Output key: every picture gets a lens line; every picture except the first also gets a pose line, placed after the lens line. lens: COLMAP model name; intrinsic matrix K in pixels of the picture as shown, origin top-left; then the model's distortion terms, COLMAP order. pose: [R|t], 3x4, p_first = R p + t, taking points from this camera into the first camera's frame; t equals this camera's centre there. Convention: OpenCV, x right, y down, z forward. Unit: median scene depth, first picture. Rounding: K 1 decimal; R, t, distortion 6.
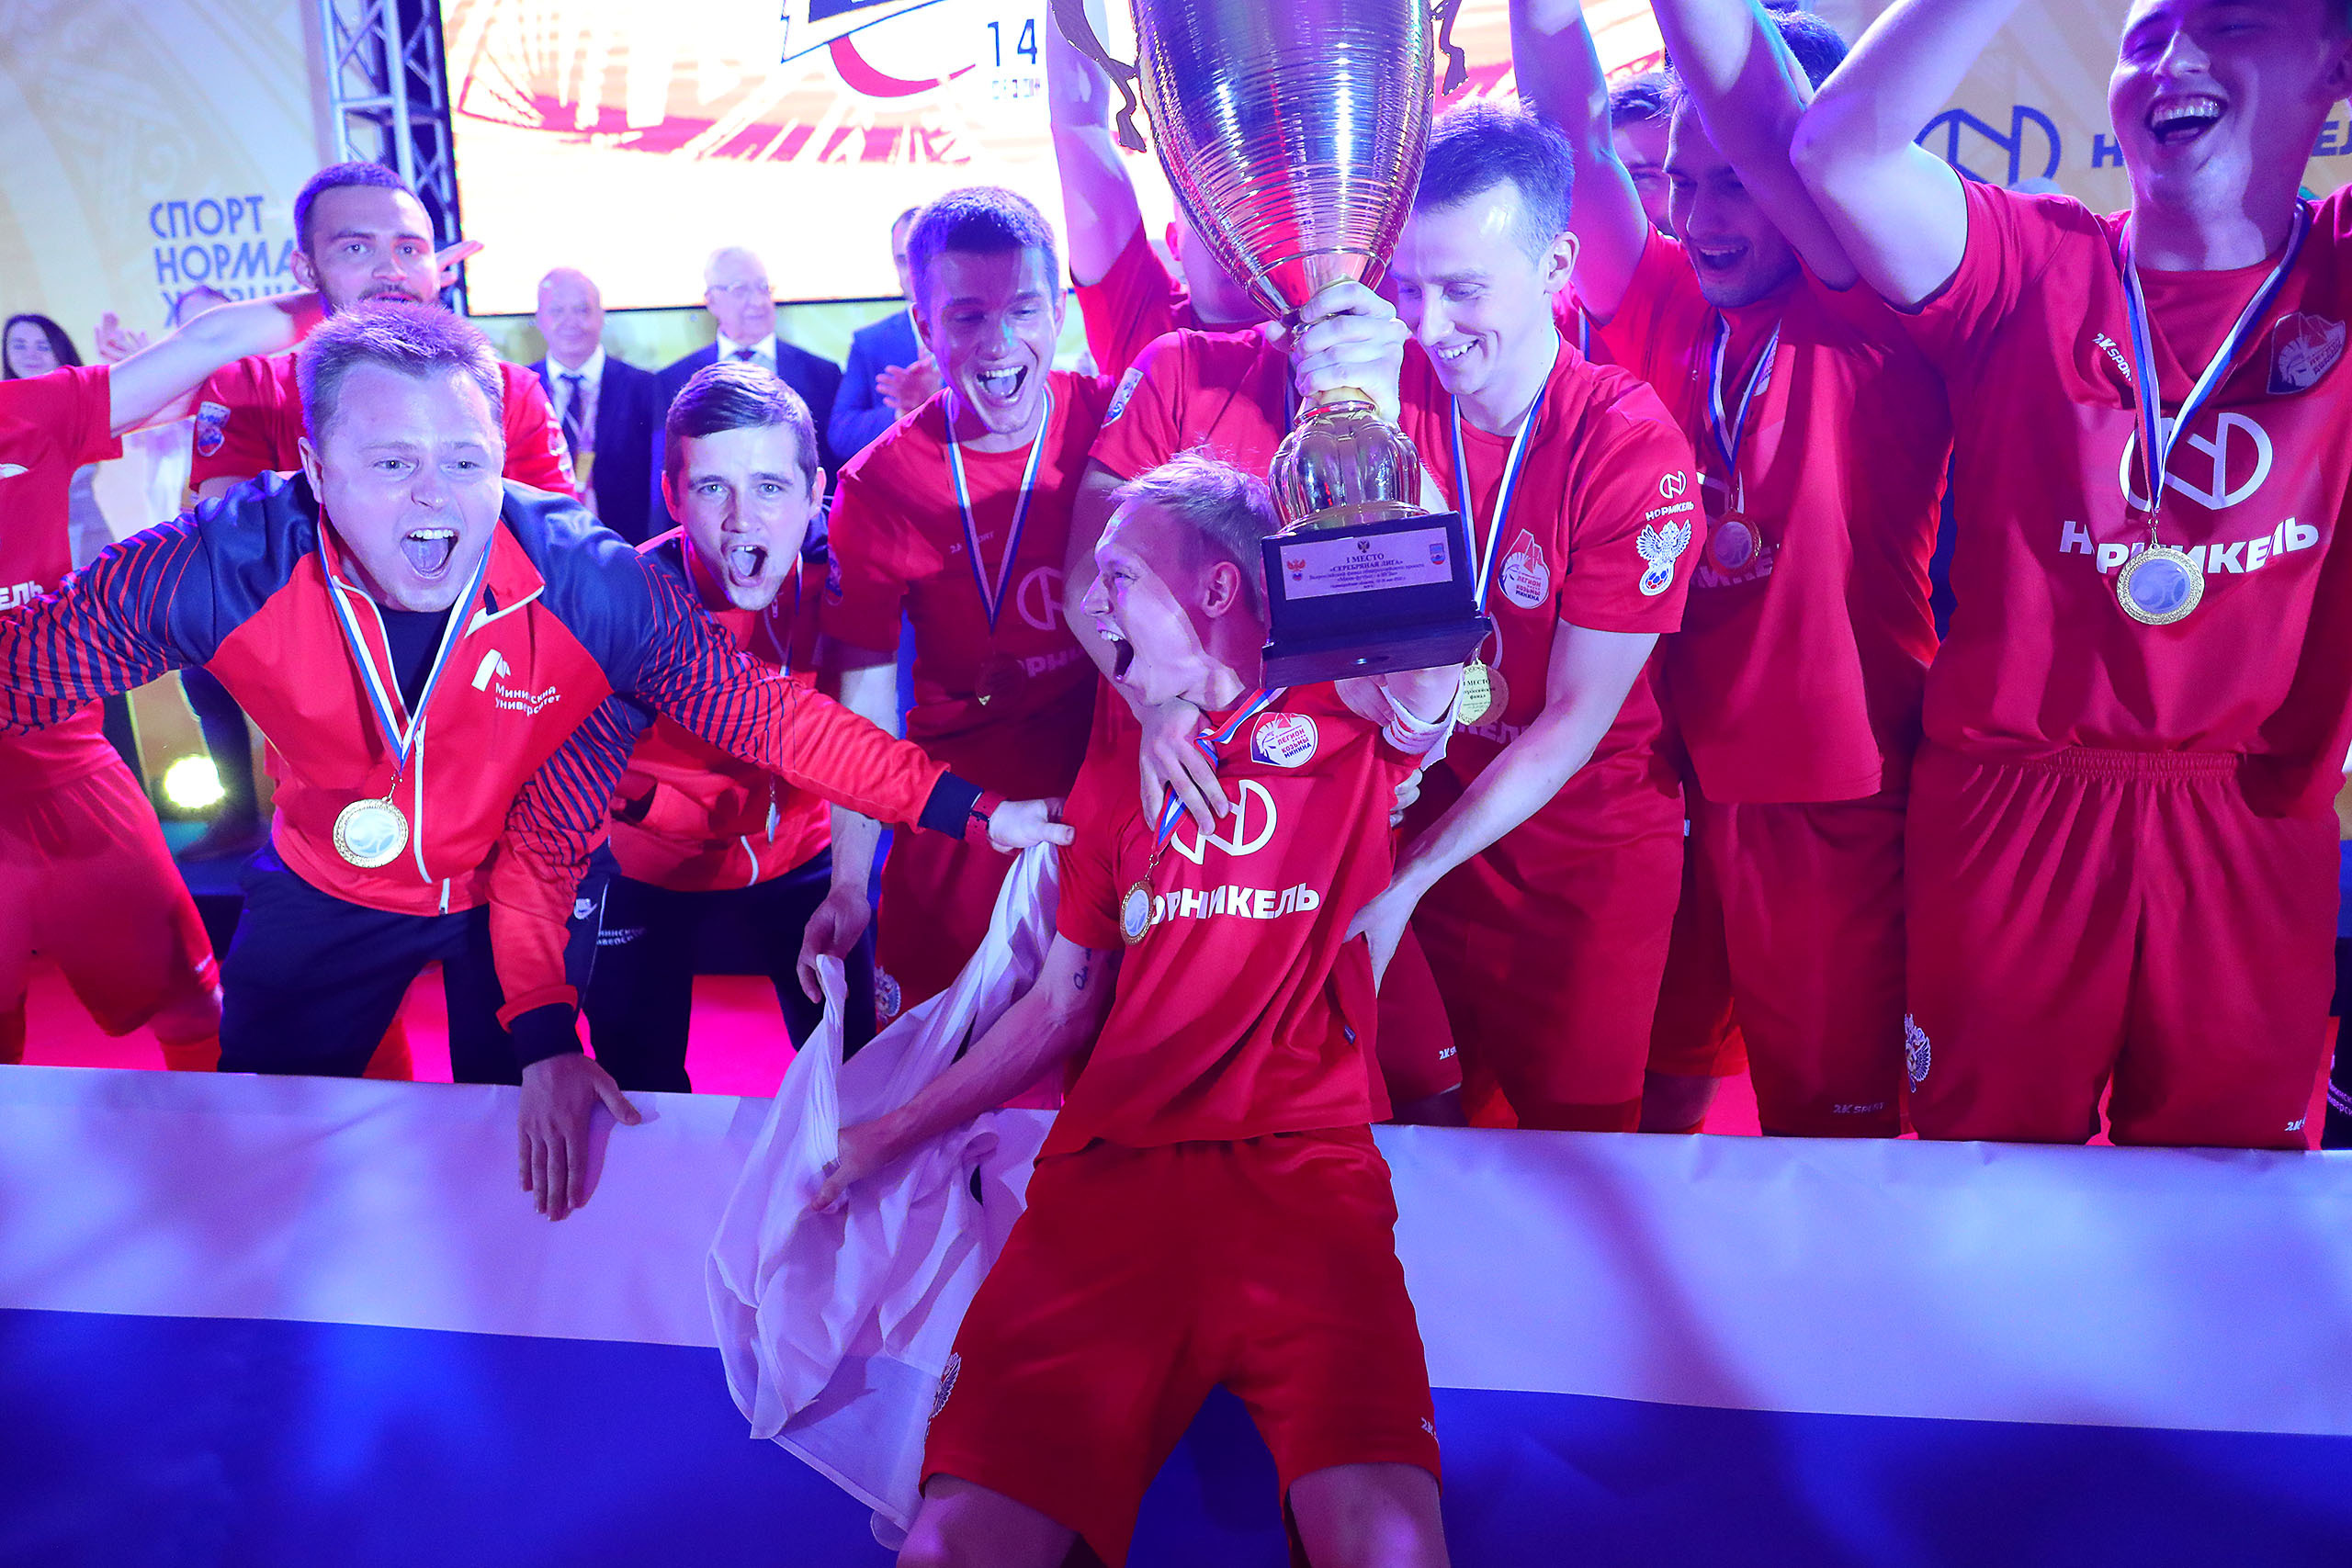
lens RADIAL K [[1585.0, 0, 1176.0], [0, 1585.0, 784.0], [0, 0, 1]] dist [-0.008297, 0.000802]
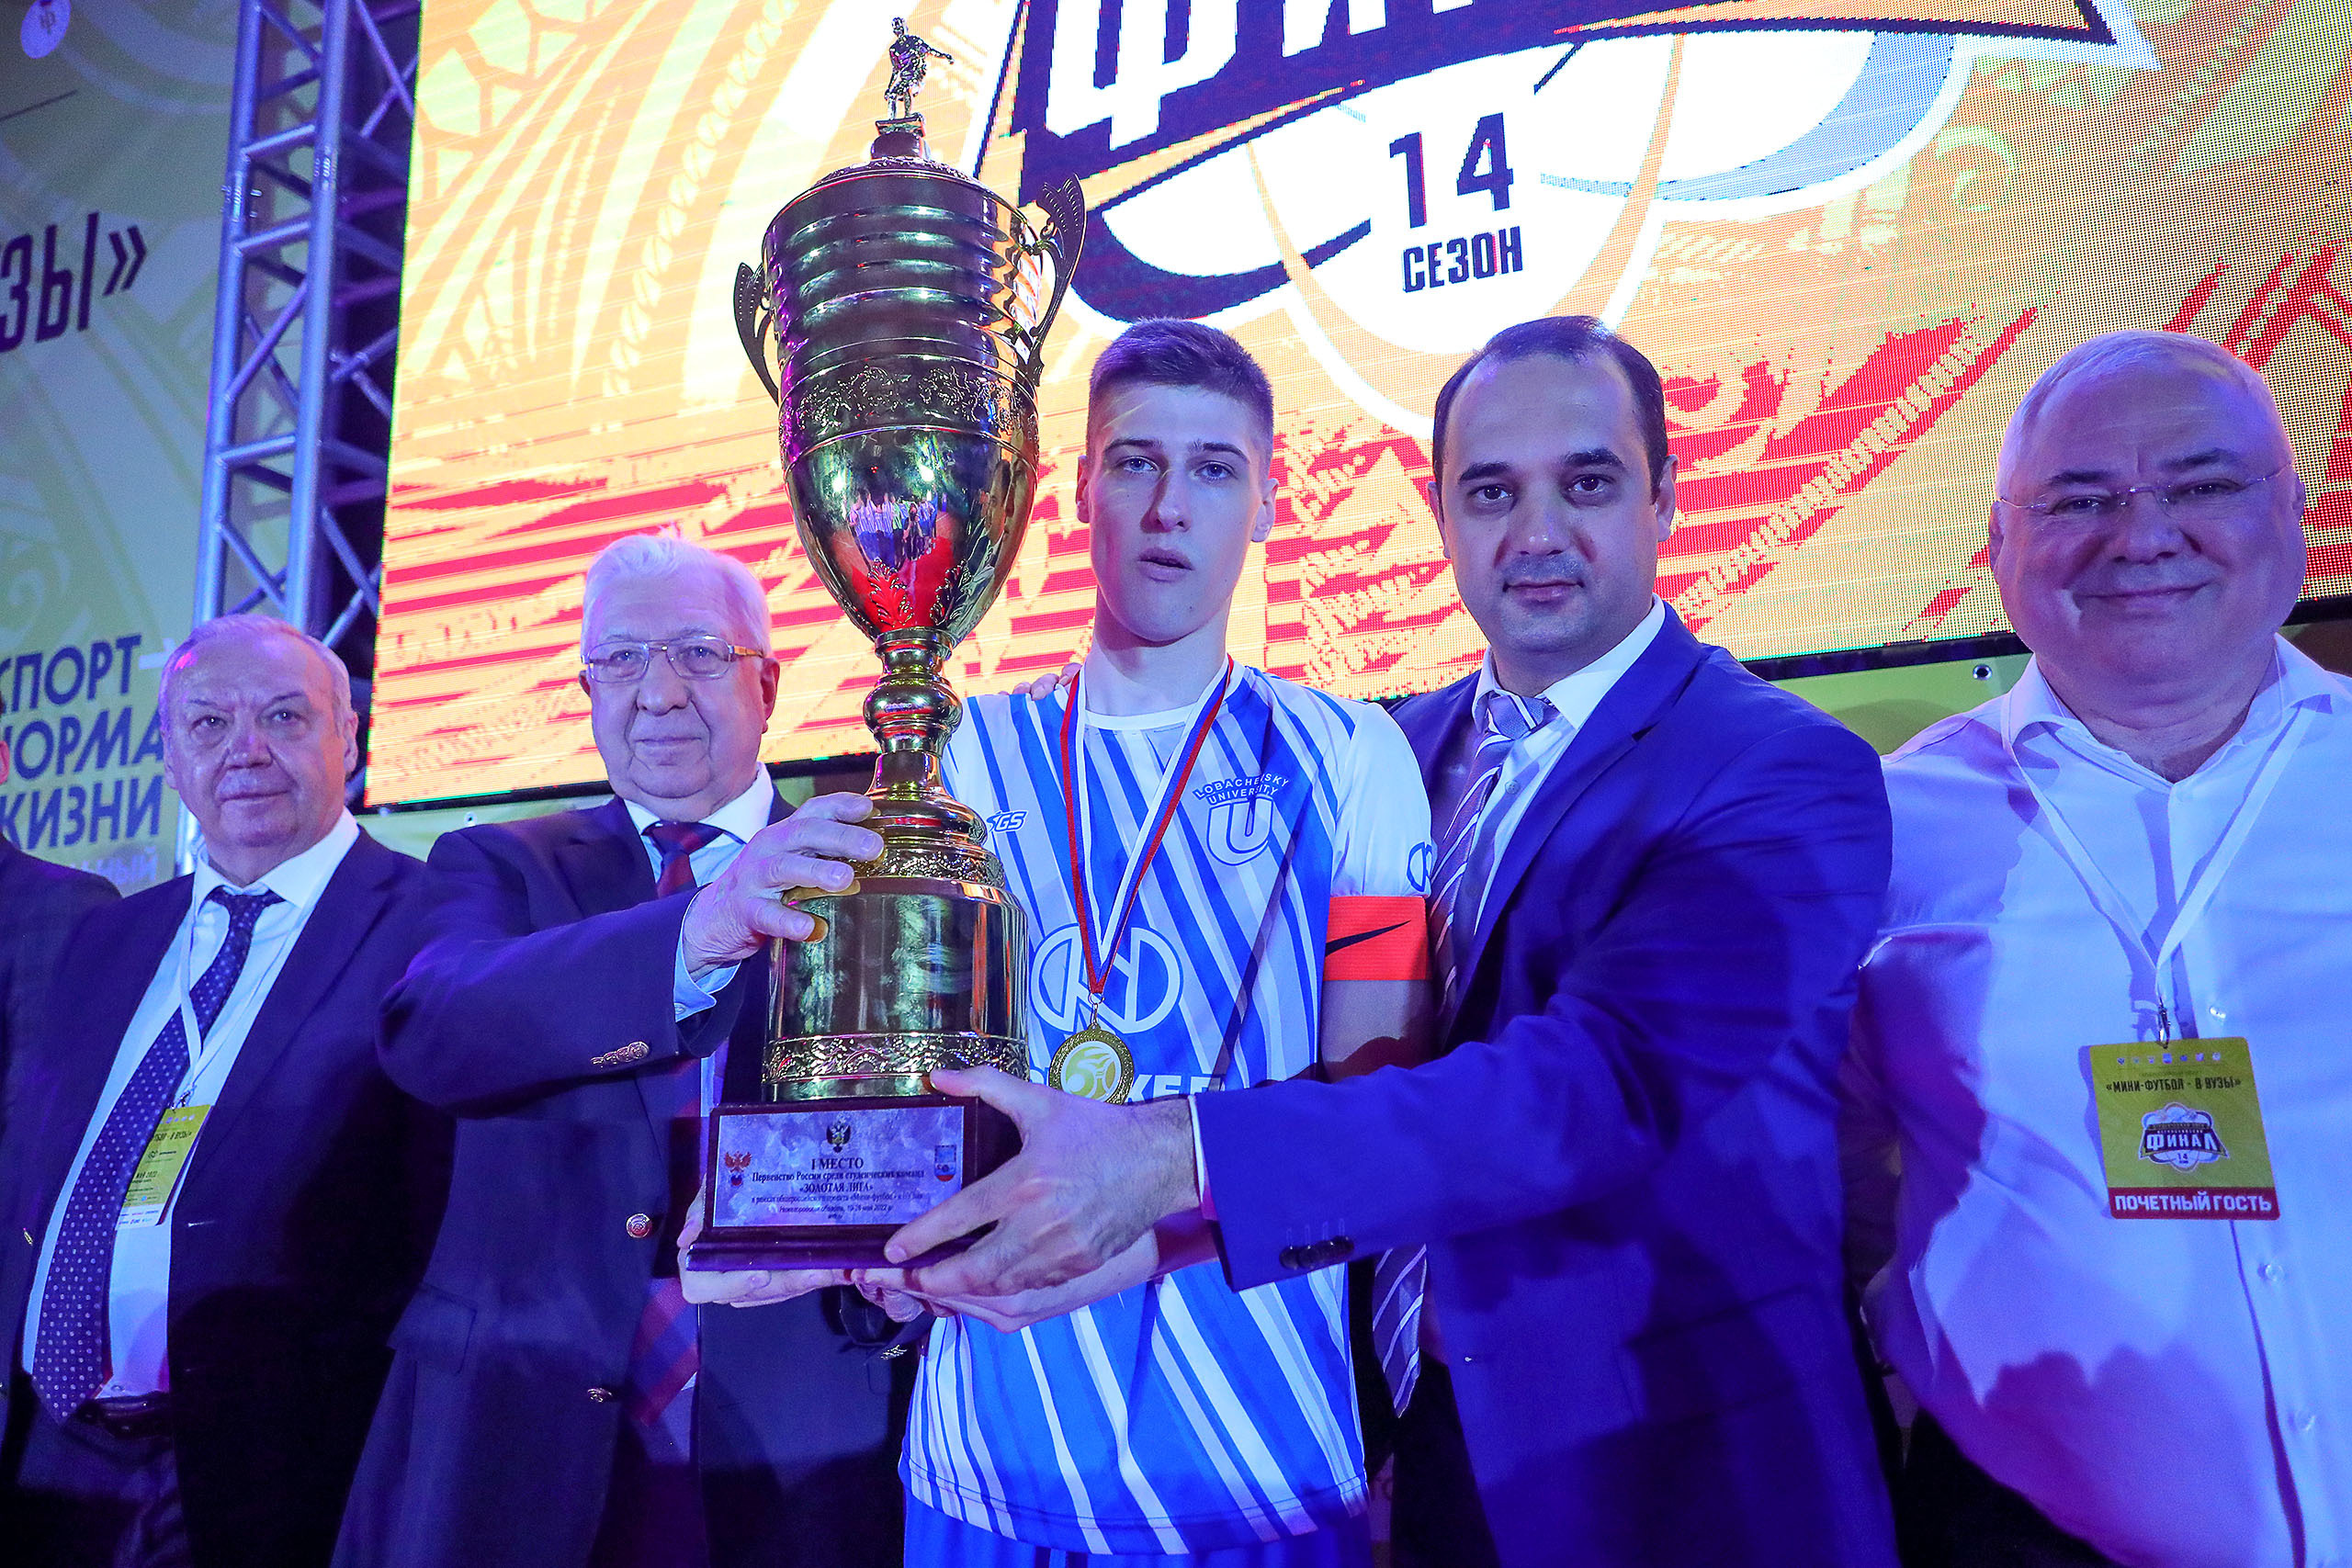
lens RADIAL K [[1585.0, 0, 1176.0], [0, 1585.0, 784.0], [0, 0, 1]] dist [-0.008297, 0.000802]
pose [[0.979492, -0.035175, -0.198390, -0.090894], [-0.035989, 0.938265, -0.344041, -0.141262], [0.198244, 0.344126, 0.917757, 0.596400]]
